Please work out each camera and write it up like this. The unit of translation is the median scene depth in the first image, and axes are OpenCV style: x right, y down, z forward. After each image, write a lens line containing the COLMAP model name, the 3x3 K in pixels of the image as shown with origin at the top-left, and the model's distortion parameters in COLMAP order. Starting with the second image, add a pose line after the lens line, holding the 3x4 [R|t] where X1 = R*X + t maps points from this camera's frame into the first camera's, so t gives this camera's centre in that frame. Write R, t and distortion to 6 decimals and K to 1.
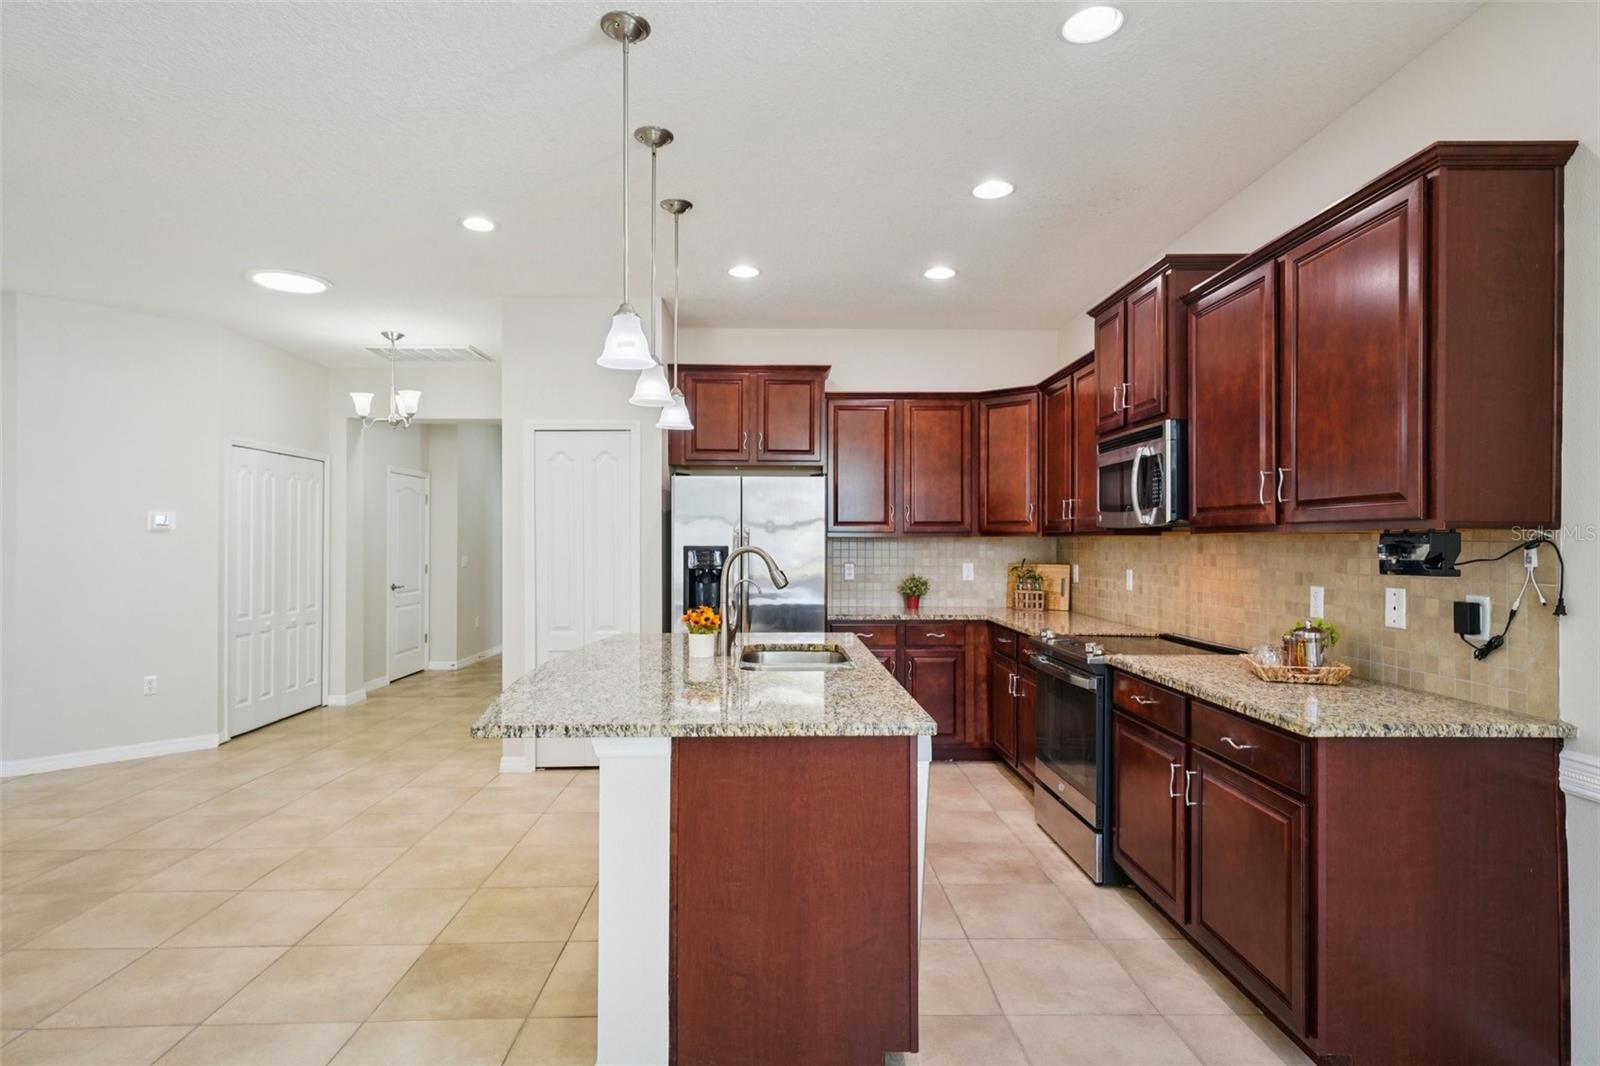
lens RADIAL K [[832.2, 0, 793.8], [0, 832.2, 540.4], [0, 0, 1]] dist [0.011474, -0.001192]
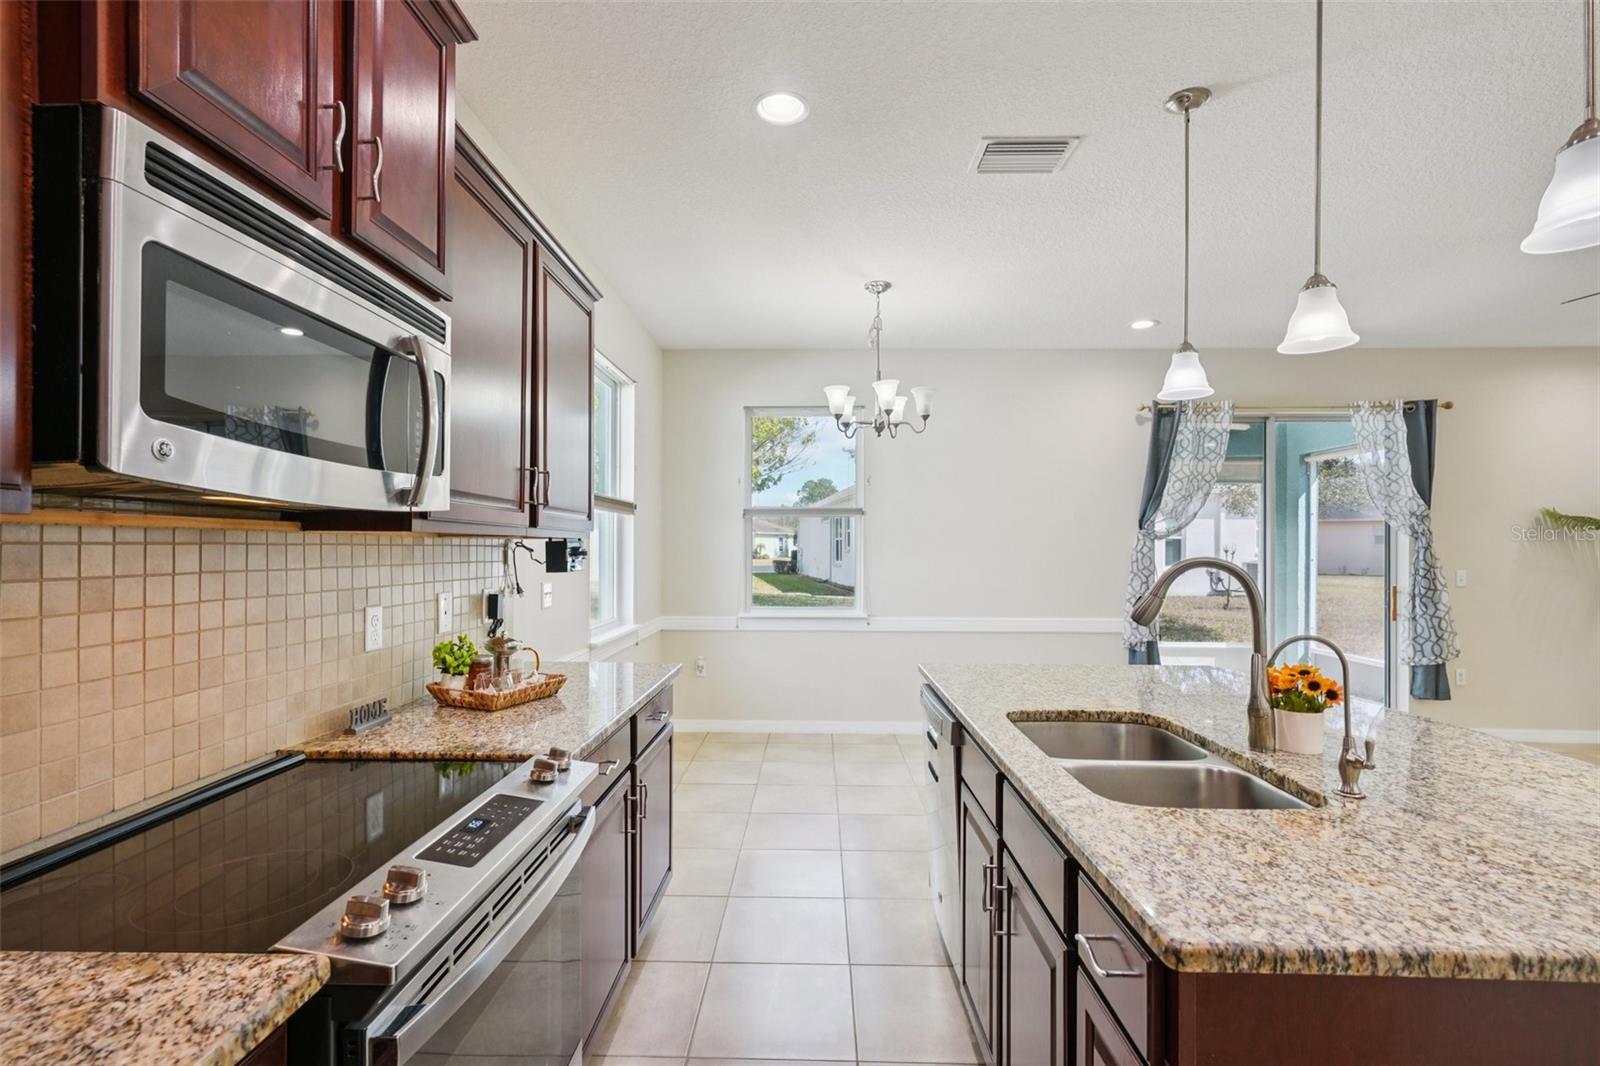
lens RADIAL K [[737.9, 0, 794.8], [0, 737.9, 538.9], [0, 0, 1]] dist [0.000158, 0.001634]
pose [[-0.998520, -0.004529, 0.054203, 0.167064], [-0.005371, 0.999867, -0.015398, 0.003207], [-0.054126, -0.015666, -0.998411, 1.212130]]
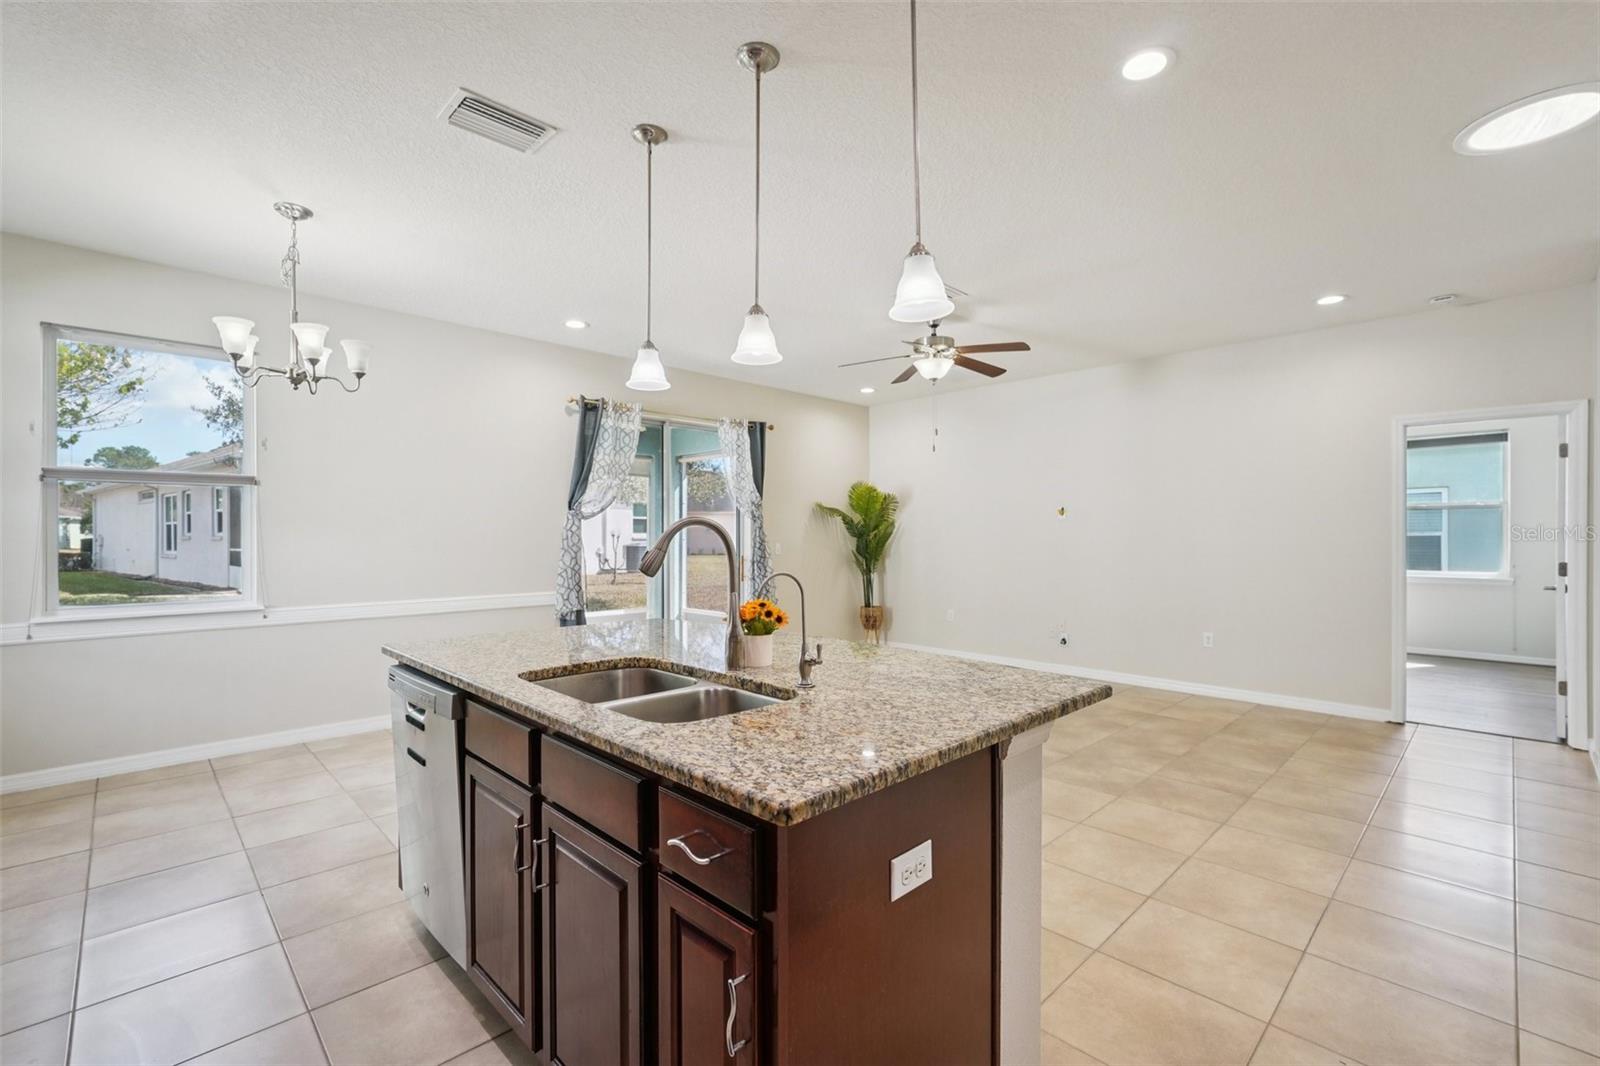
lens RADIAL K [[699.2, 0, 795.8], [0, 699.2, 531.4], [0, 0, 1]] dist [-0.003331, 0.000650]
pose [[-0.734126, -0.005455, -0.678991, 0.231125], [0.002494, 0.999939, -0.010730, 0.020918], [0.679009, -0.009570, -0.734068, 1.178630]]
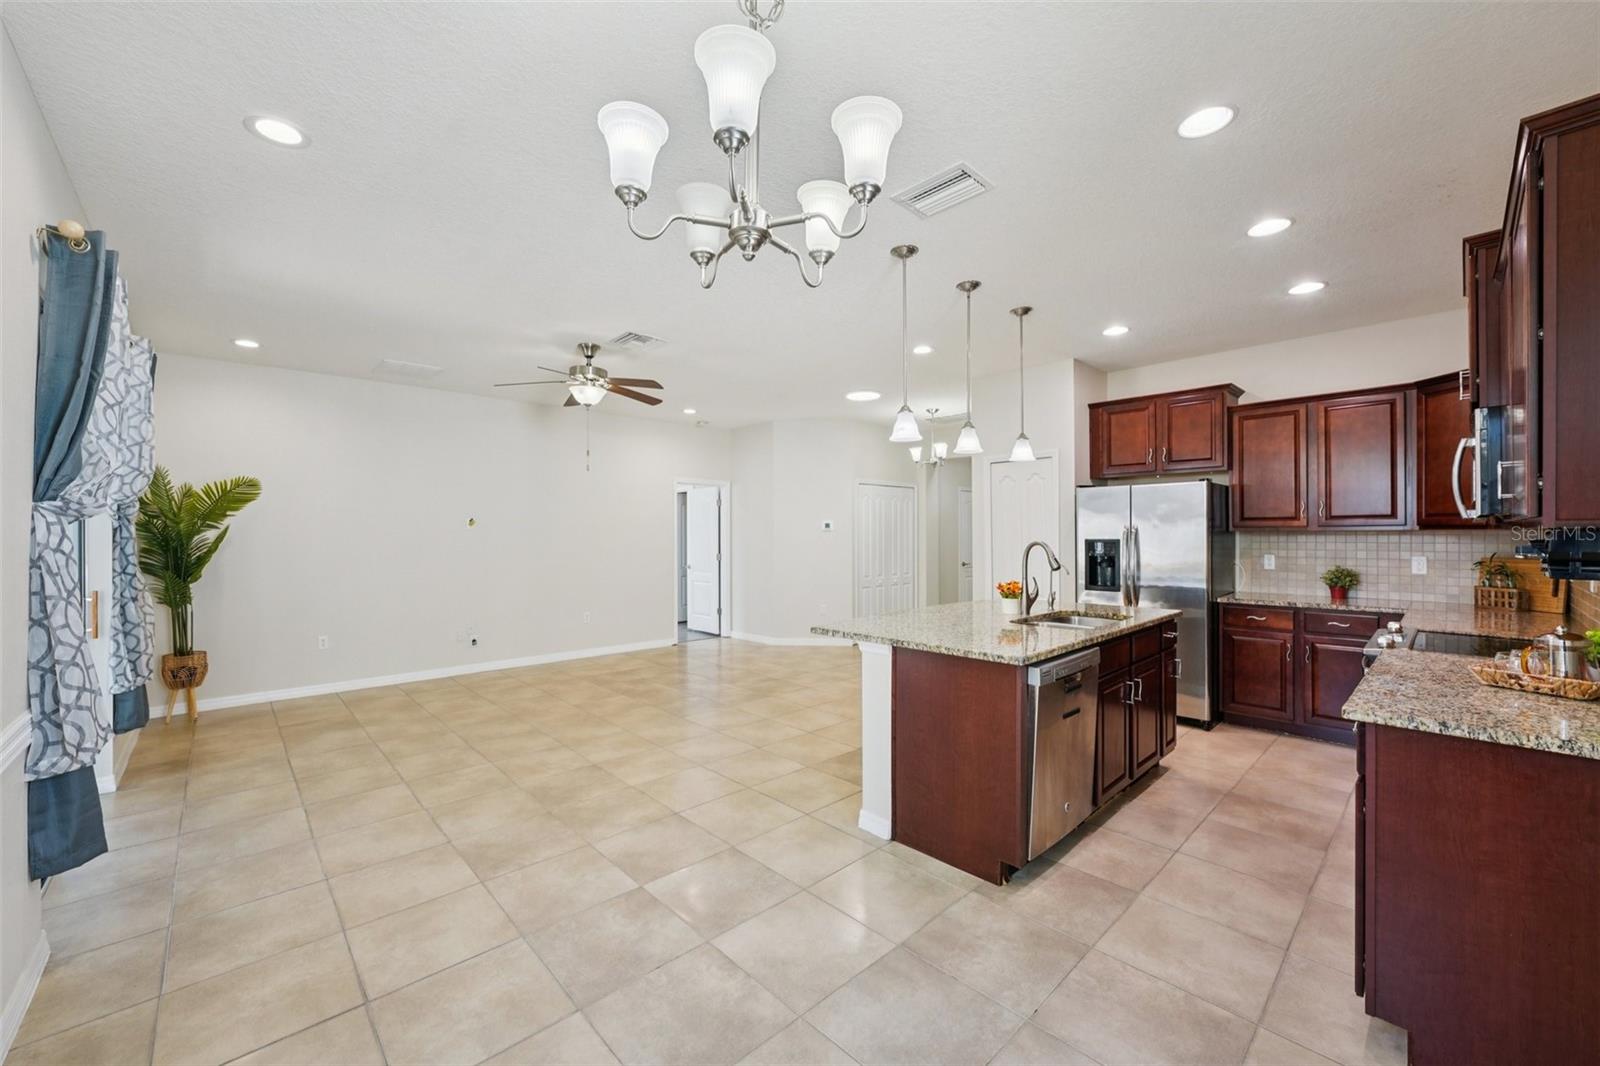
lens RADIAL K [[626.1, 0, 797.2], [0, 626.1, 536.9], [0, 0, 1]] dist [-0.006062, 0.000138]
pose [[0.671227, -0.001015, -0.741251, 0.373786], [0.007219, 0.999961, 0.005167, -0.006759], [0.741217, -0.008820, 0.671208, -0.041752]]
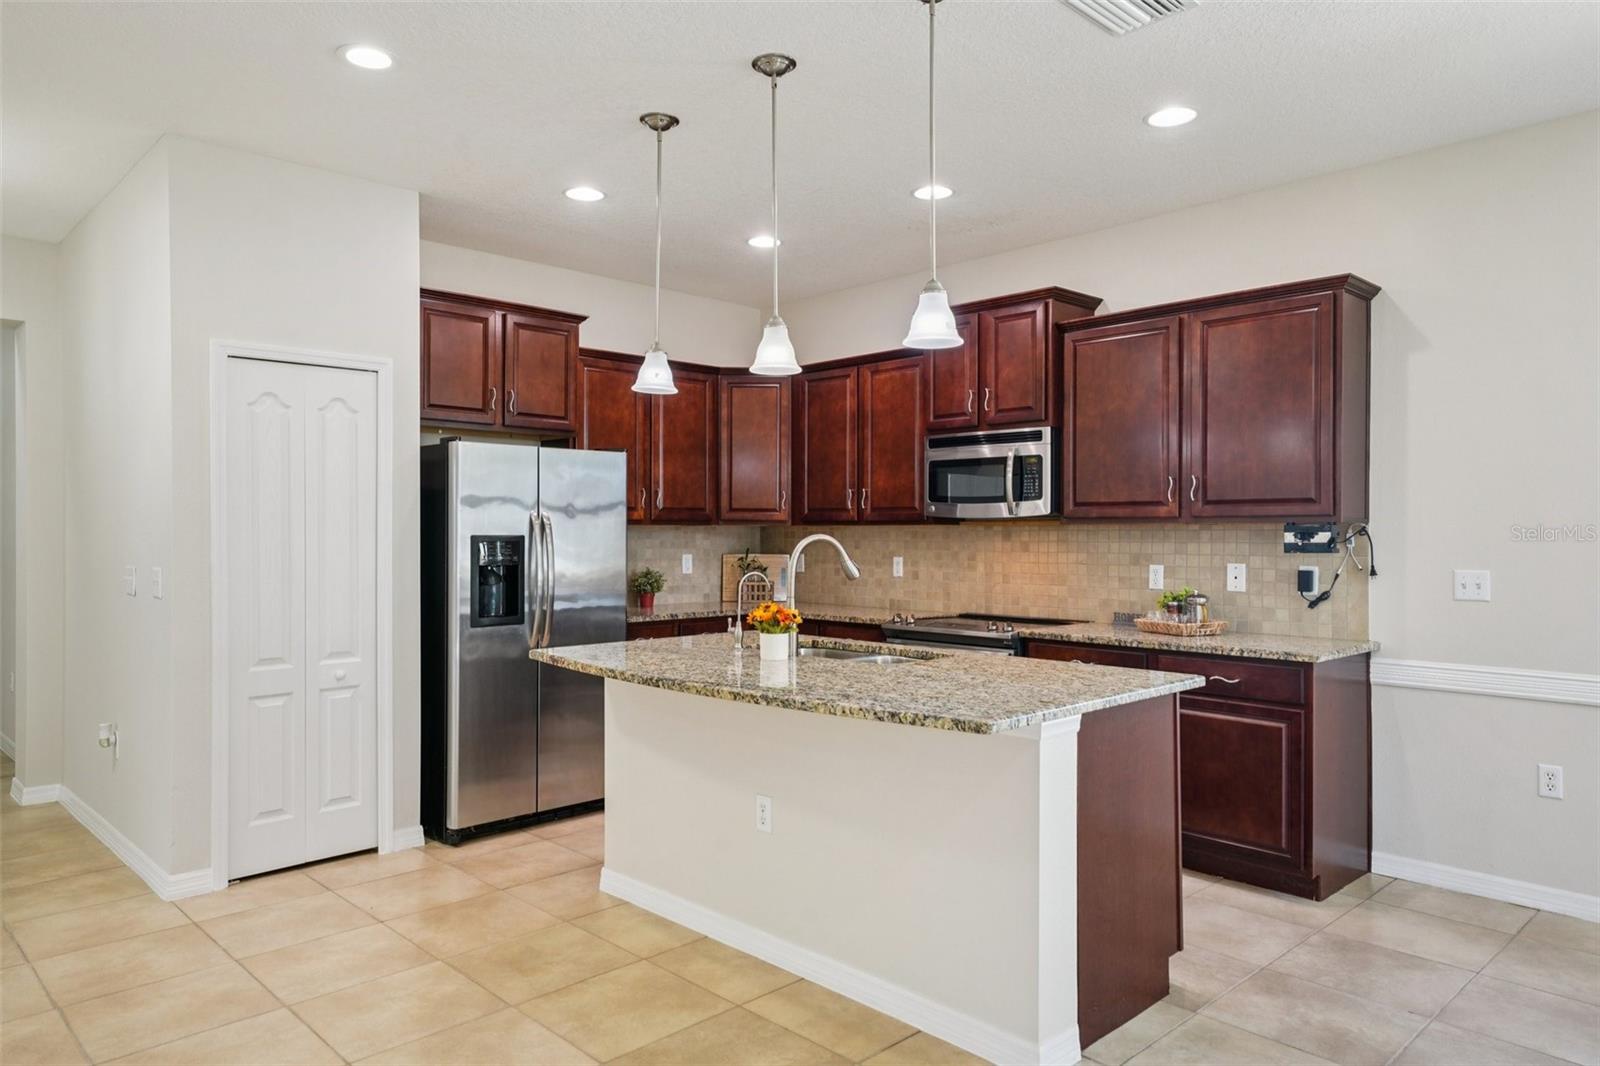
lens RADIAL K [[1042.8, 0, 796.1], [0, 1042.8, 530.9], [0, 0, 1]] dist [0.018244, 0.008366]
pose [[0.736143, 0.000613, 0.676825, -0.667535], [-0.001643, 0.999998, 0.000881, 0.001248], [-0.676824, -0.001760, 0.736143, 0.132745]]
